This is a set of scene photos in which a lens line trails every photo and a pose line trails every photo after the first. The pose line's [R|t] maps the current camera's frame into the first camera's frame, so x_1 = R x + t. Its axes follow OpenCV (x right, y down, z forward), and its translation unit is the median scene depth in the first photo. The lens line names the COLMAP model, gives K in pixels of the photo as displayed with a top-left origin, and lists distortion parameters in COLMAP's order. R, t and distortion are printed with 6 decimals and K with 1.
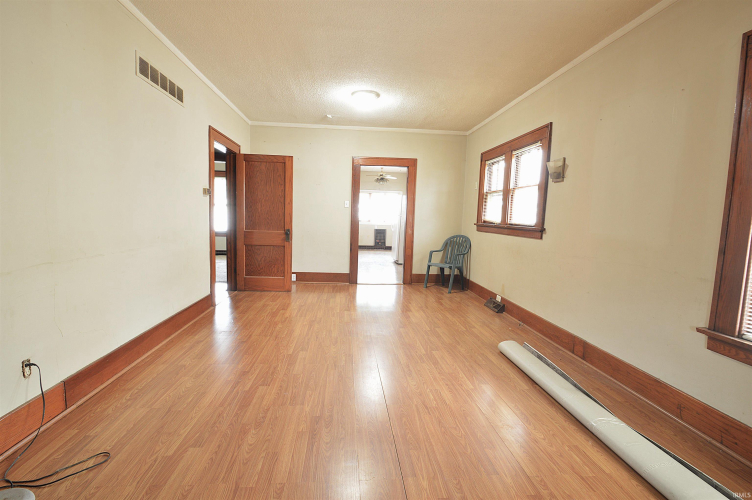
lens RADIAL K [[342.4, 0, 374.2], [0, 342.4, 250.8], [0, 0, 1]] dist [0.004517, -0.000051]
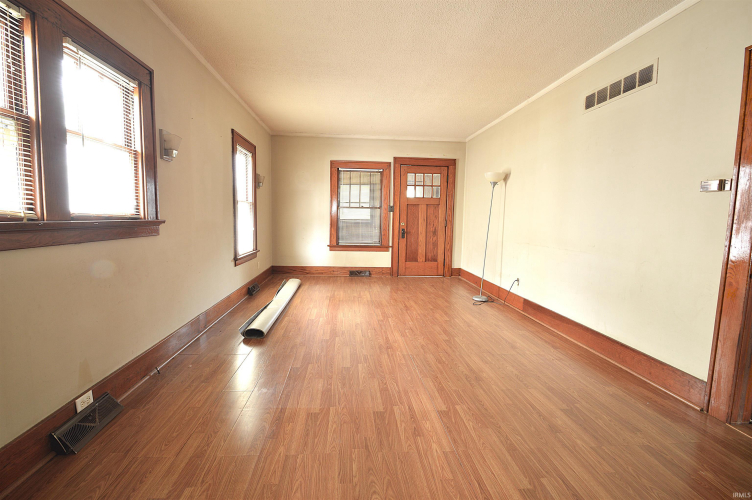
lens RADIAL K [[342.4, 0, 376.6], [0, 342.4, 246.7], [0, 0, 1]] dist [0.004517, -0.000051]
pose [[-0.998653, -0.051523, -0.006069, 0.045587], [-0.051745, 0.980811, 0.187967, -0.217651], [-0.003732, 0.188028, -0.982157, 2.197611]]
